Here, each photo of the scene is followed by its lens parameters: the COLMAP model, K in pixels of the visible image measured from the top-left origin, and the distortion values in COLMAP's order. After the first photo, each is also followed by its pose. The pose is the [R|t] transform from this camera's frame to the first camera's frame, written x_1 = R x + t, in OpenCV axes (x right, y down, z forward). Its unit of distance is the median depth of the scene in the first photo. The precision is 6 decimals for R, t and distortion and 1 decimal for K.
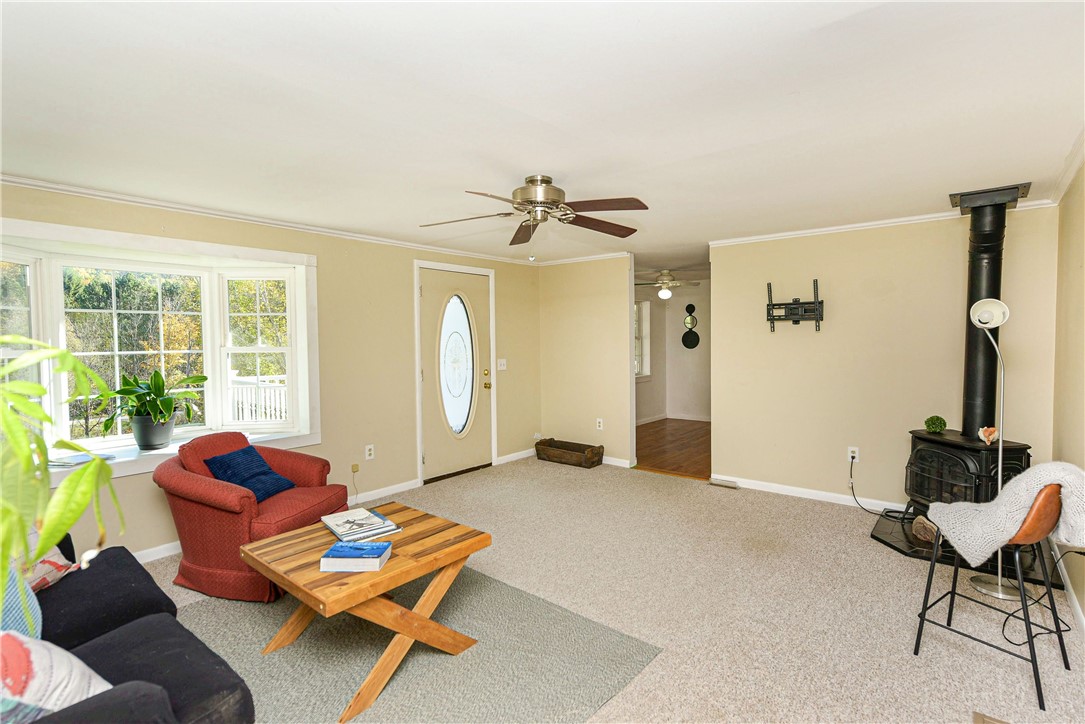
lens RADIAL K [[516.5, 0, 545.7], [0, 516.5, 358.9], [0, 0, 1]] dist [0.014392, -0.000126]
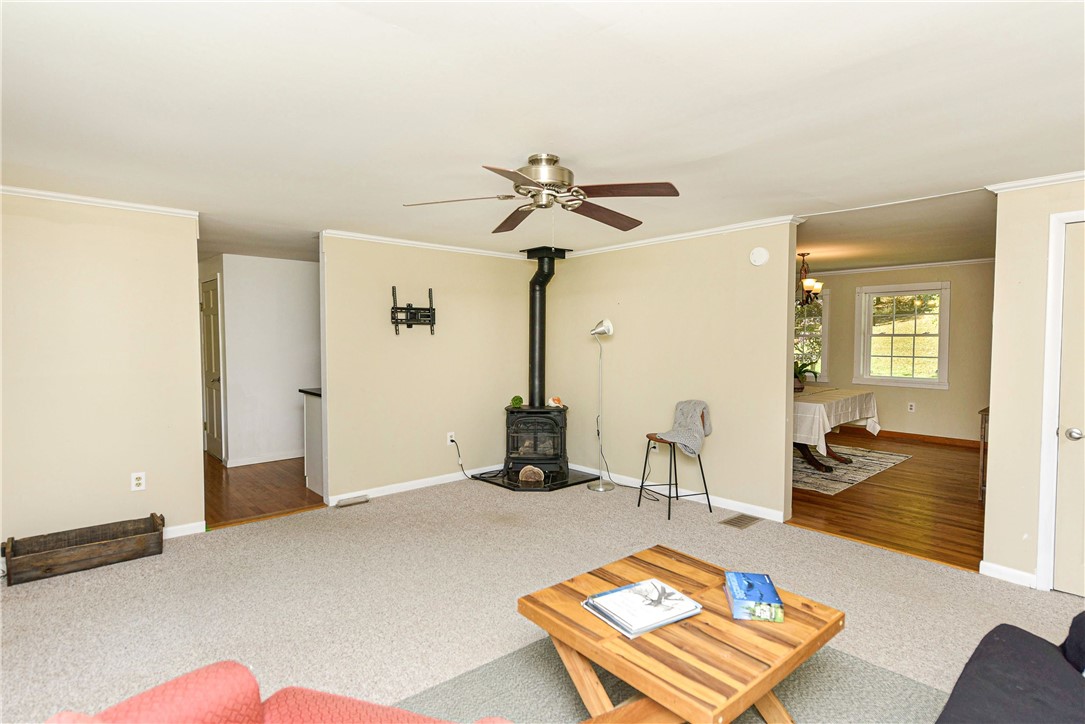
lens RADIAL K [[553.5, 0, 546.5], [0, 553.5, 359.2], [0, 0, 1]] dist [-0.004439, 0.000167]
pose [[0.172720, -0.029016, 0.984543, -1.122384], [0.043797, 0.998804, 0.021753, -0.028787], [-0.983997, 0.039362, 0.173784, 1.010071]]
